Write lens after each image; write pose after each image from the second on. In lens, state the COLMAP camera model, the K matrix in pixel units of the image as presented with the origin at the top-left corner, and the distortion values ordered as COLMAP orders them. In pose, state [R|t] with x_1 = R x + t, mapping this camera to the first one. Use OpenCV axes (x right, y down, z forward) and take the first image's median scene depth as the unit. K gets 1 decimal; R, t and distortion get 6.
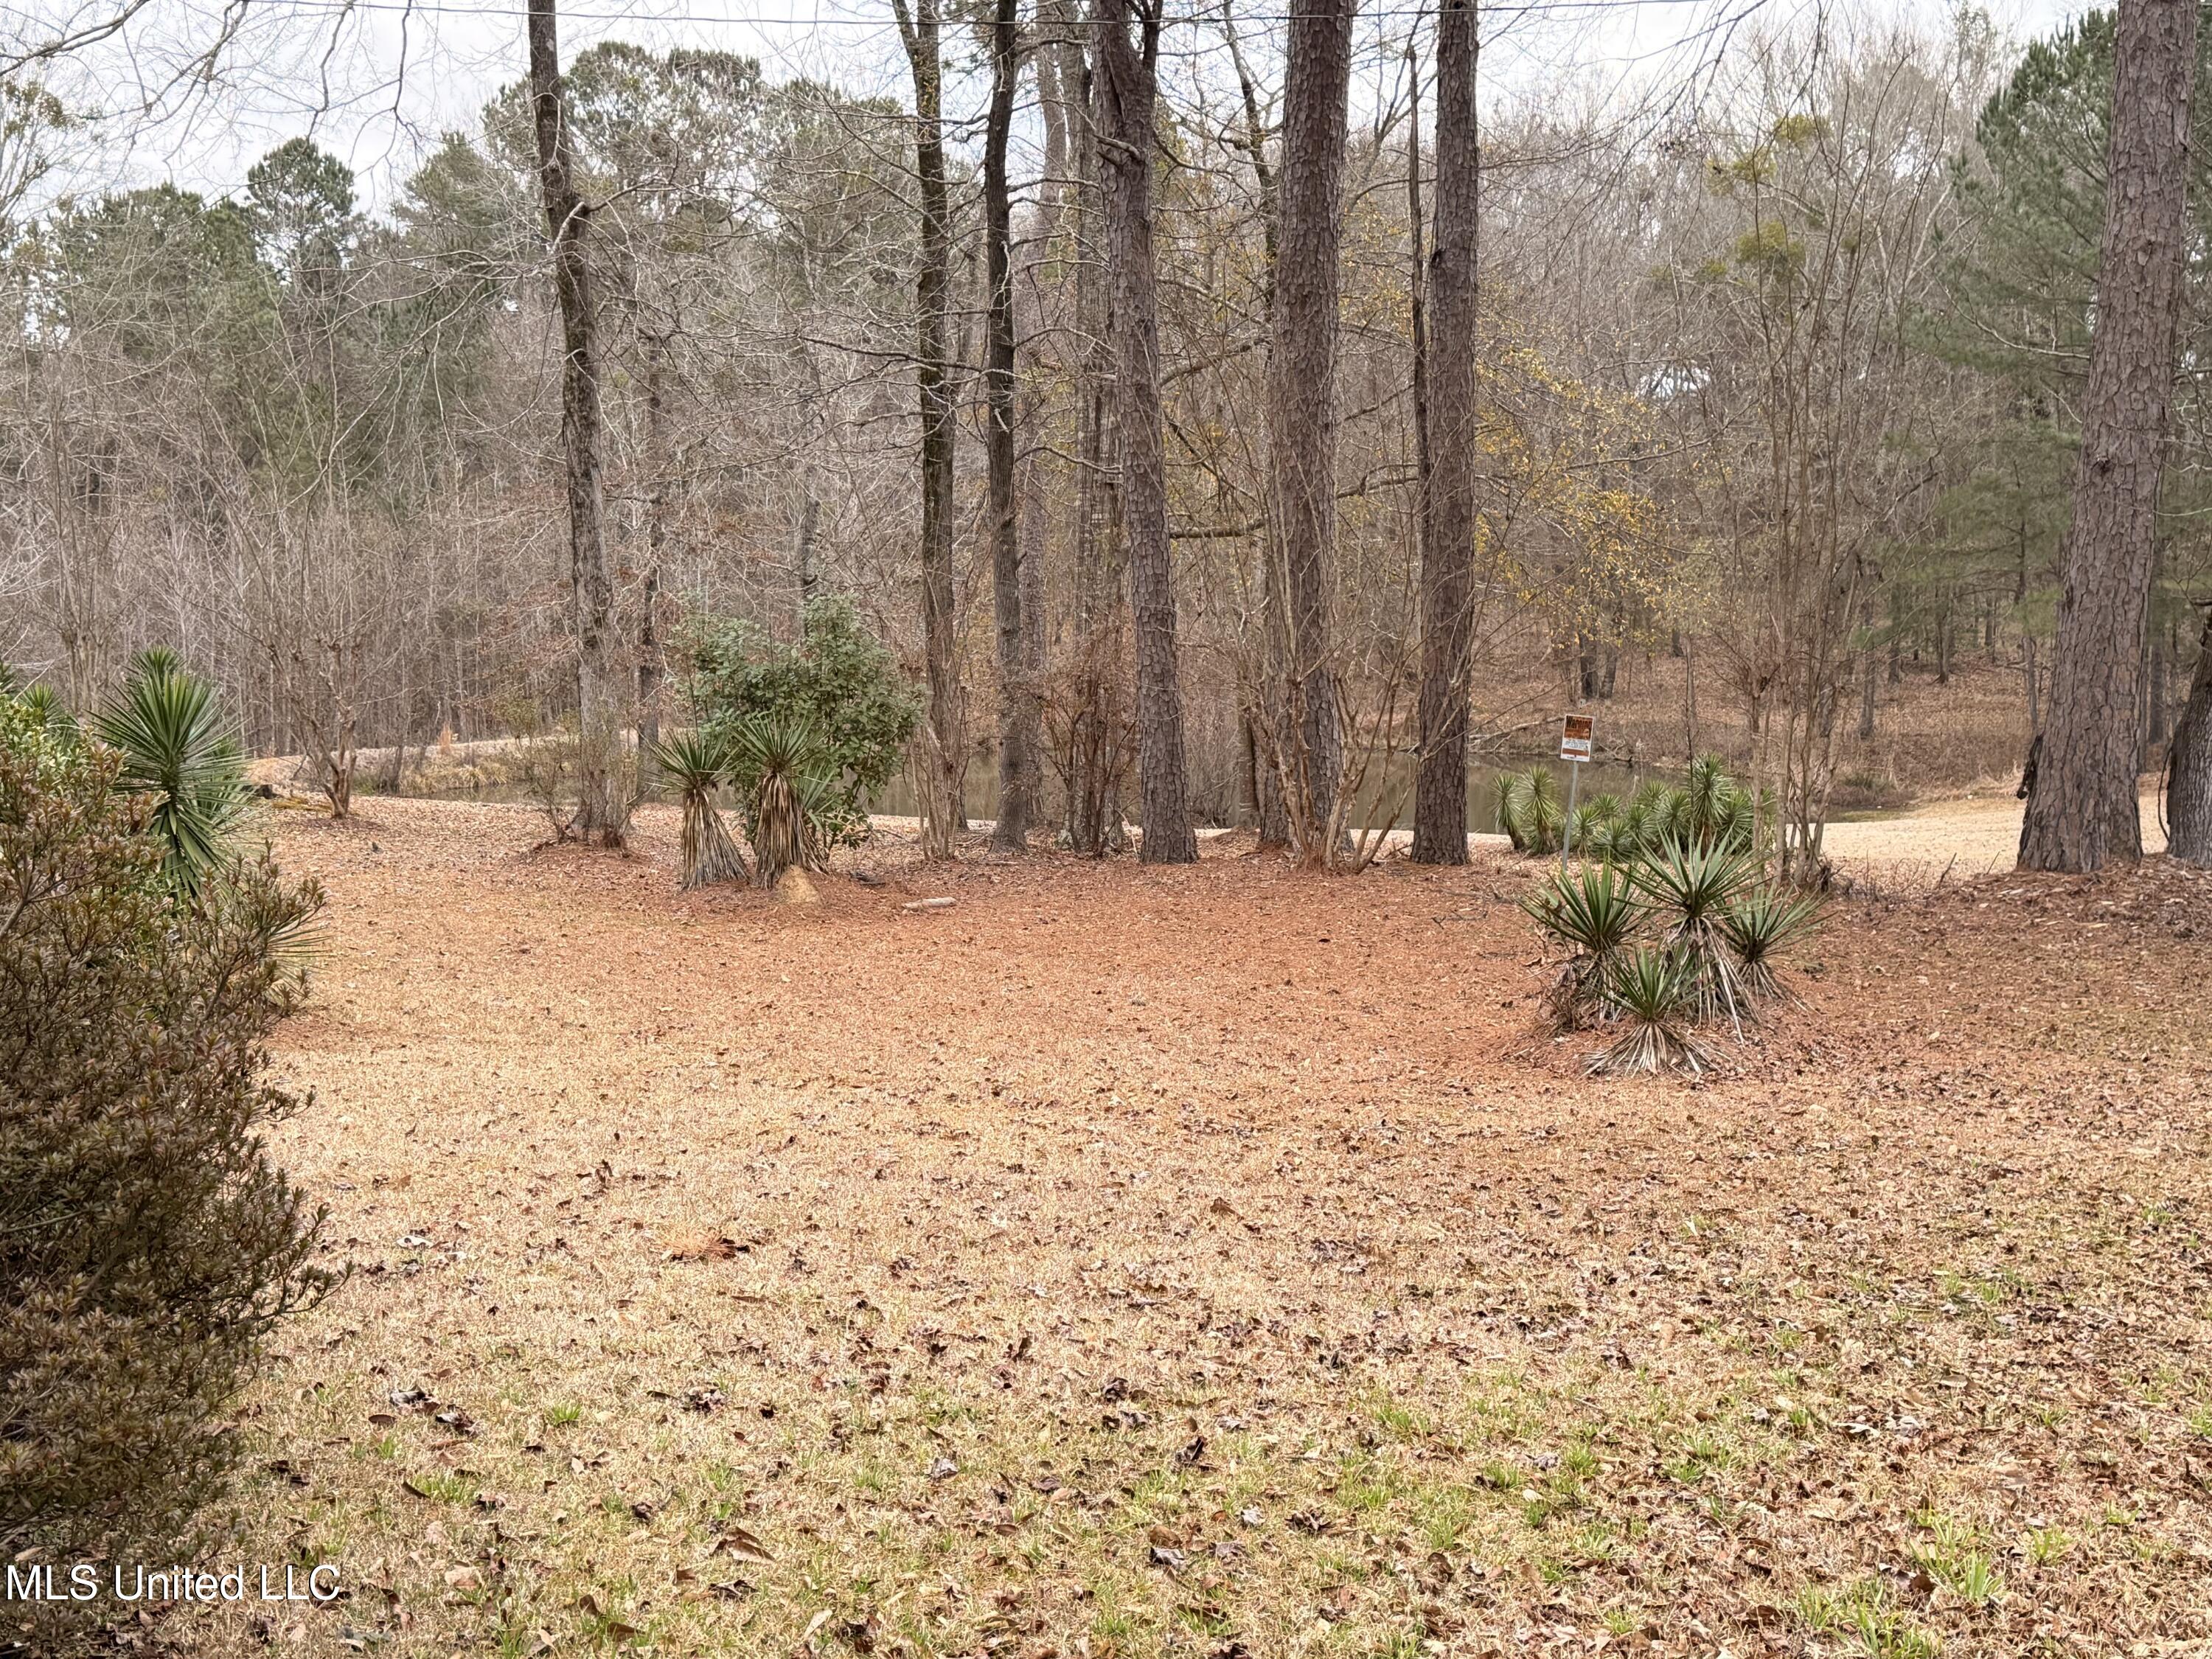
lens RADIAL K [[2873.0, 0, 1103.6], [0, 2873.0, 836.1], [0, 0, 1]] dist [0.067287, 0.000000]
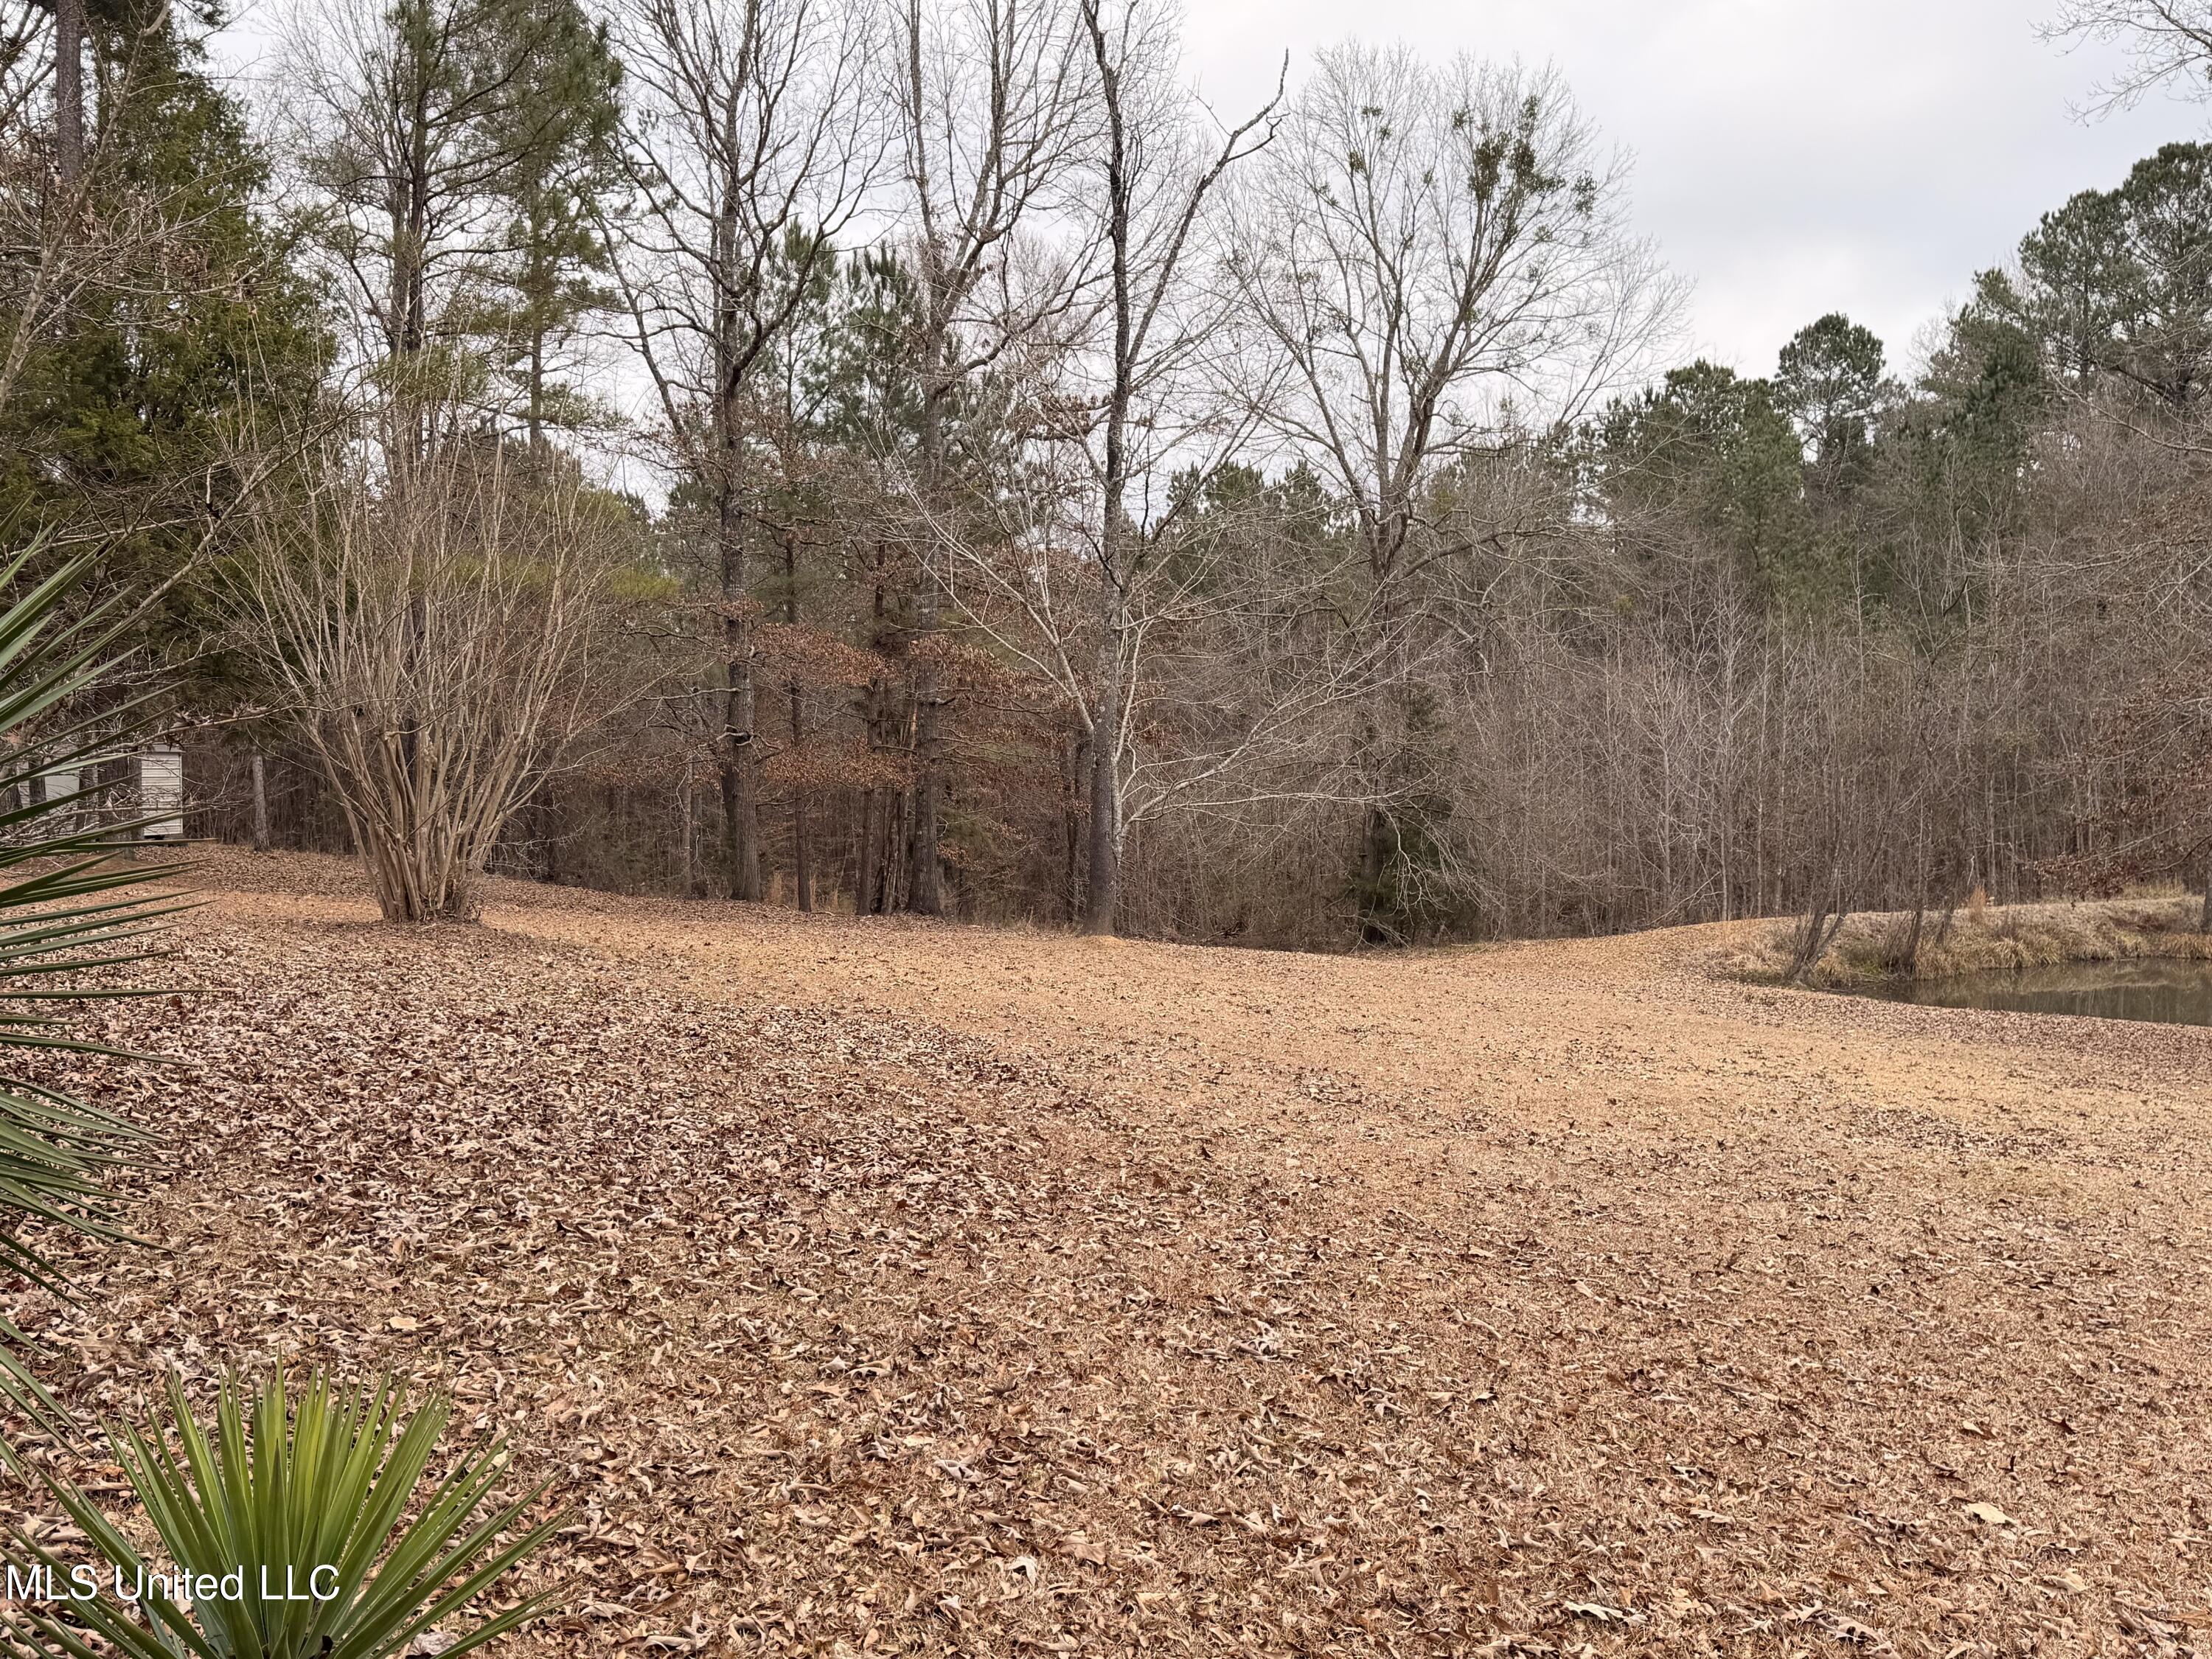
lens RADIAL K [[1990.1, 0, 1092.9], [0, 1990.1, 836.2], [0, 0, 1]] dist [0.016492, -0.032177]
pose [[0.810682, 0.015183, -0.585290, -0.075056], [-0.044835, 0.998338, -0.036203, -0.015106], [0.583768, 0.055590, 0.810015, 0.296533]]
